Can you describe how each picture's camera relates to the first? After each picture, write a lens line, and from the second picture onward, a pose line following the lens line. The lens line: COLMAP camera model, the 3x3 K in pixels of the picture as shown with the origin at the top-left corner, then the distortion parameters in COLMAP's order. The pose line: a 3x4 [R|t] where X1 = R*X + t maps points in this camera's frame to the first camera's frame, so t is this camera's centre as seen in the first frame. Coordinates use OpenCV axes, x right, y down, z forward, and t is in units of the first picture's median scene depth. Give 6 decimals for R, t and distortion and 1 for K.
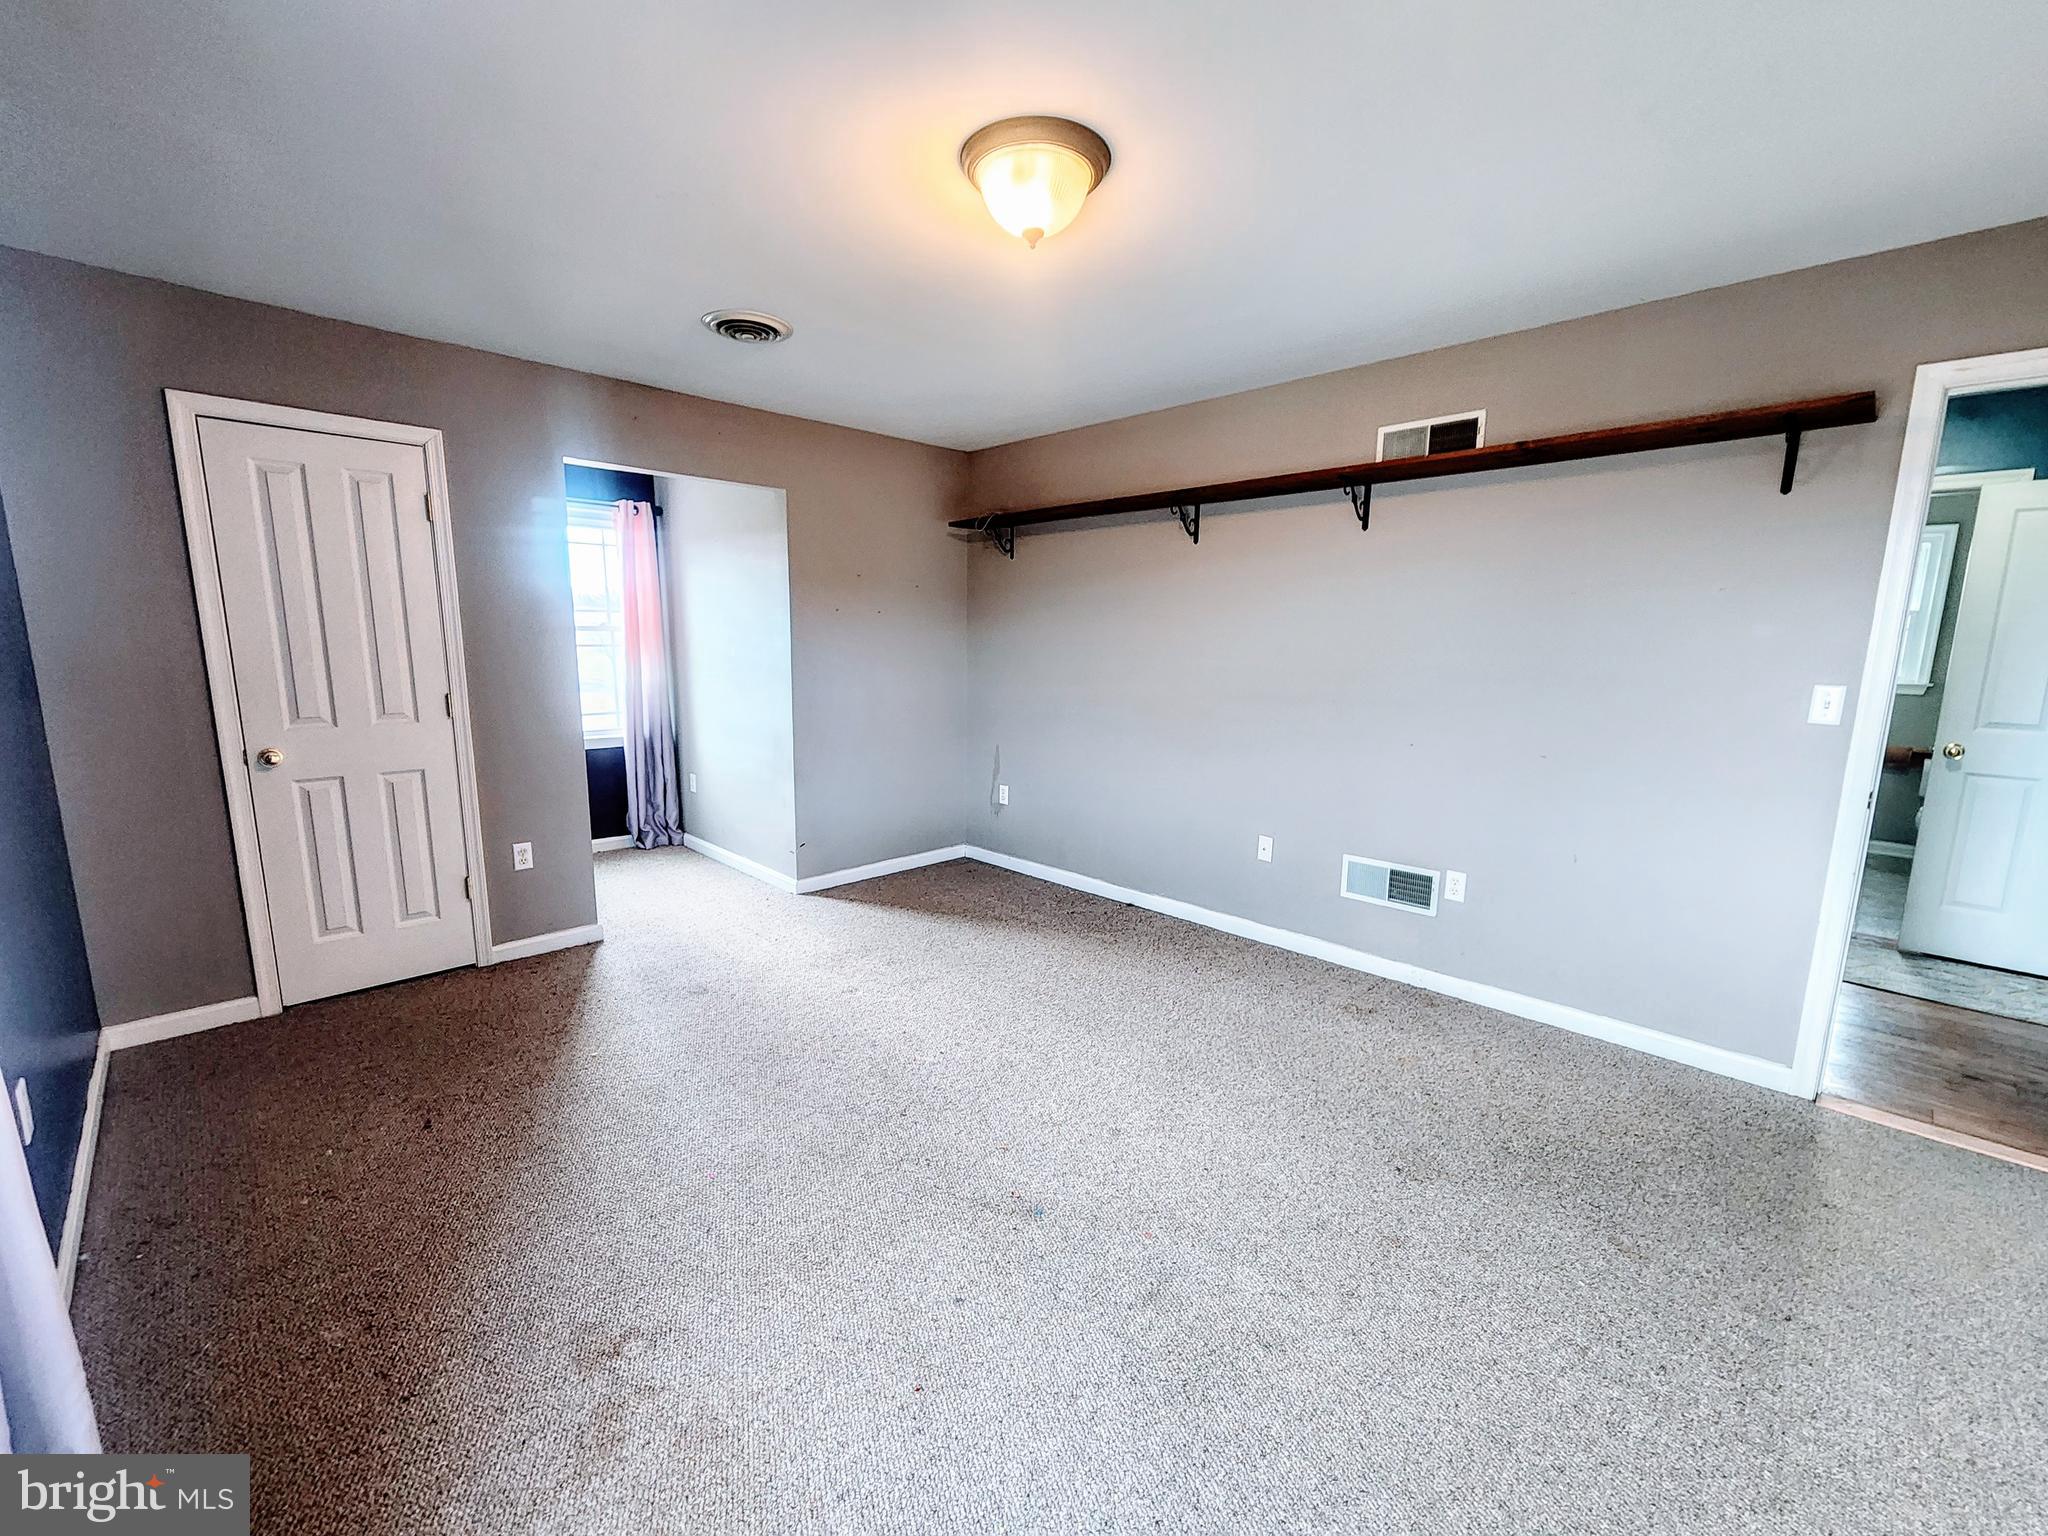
lens RADIAL K [[846.6, 0, 1017.9], [0, 846.6, 774.6], [0, 0, 1]] dist [-0.000040, 0.000335]
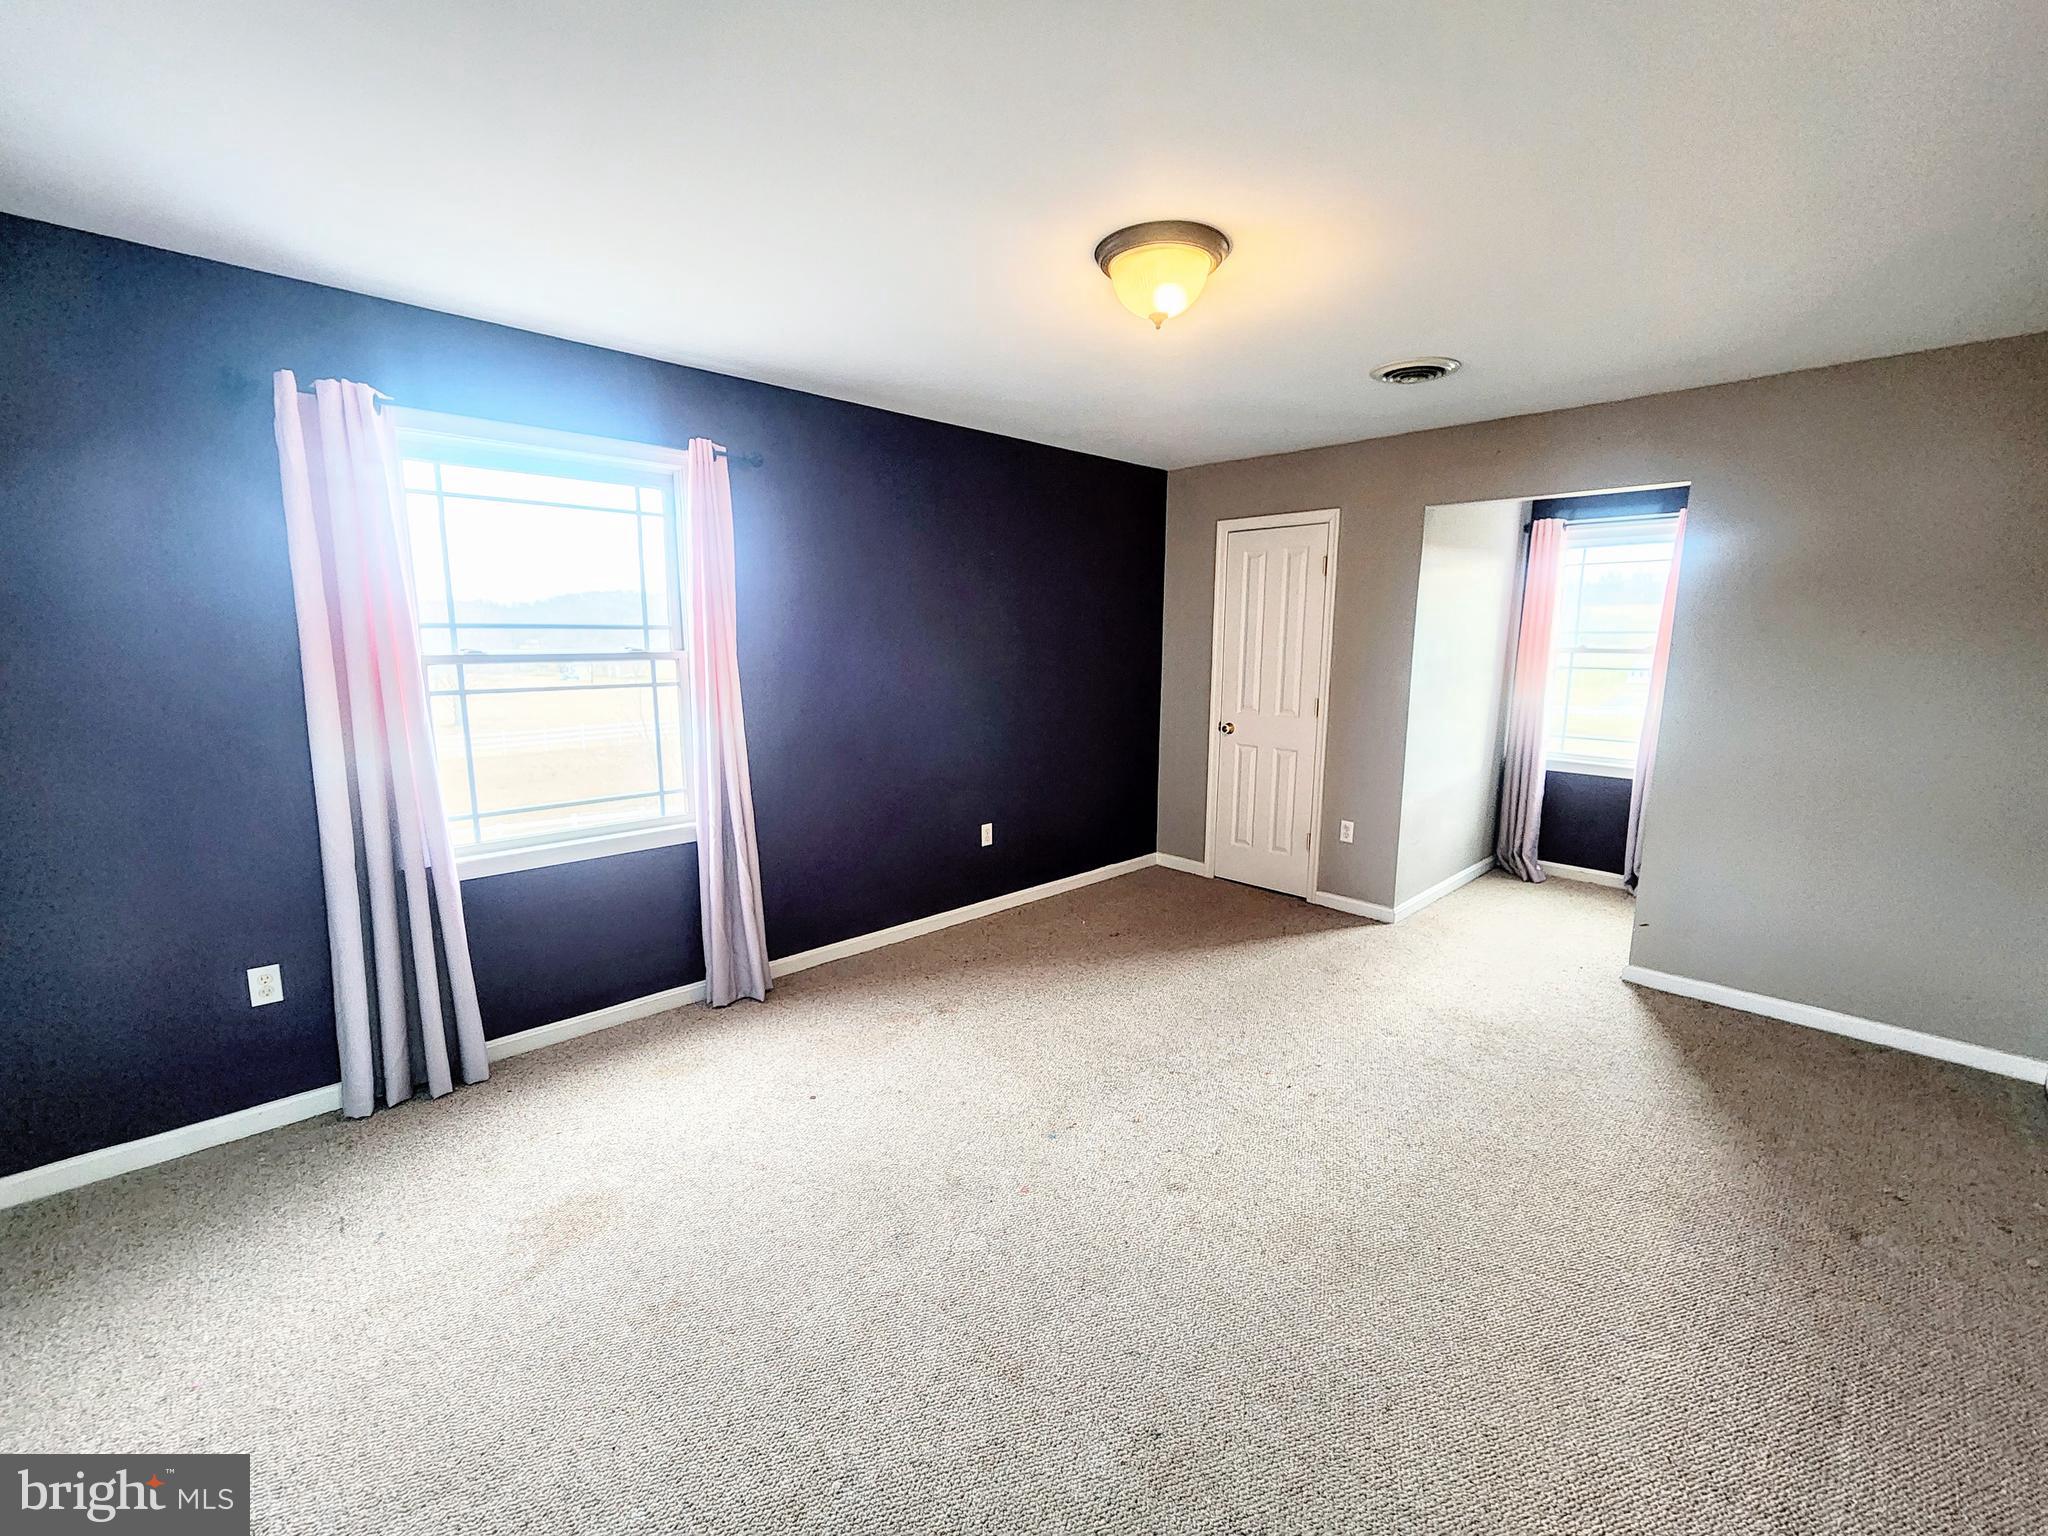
lens RADIAL K [[846.6, 0, 1017.9], [0, 846.6, 774.6], [0, 0, 1]] dist [-0.000040, 0.000335]
pose [[-0.013408, 0.156852, -0.987531, 0.720393], [-0.168315, 0.973173, 0.156857, -0.111866], [0.985642, 0.168319, 0.013353, 0.524707]]
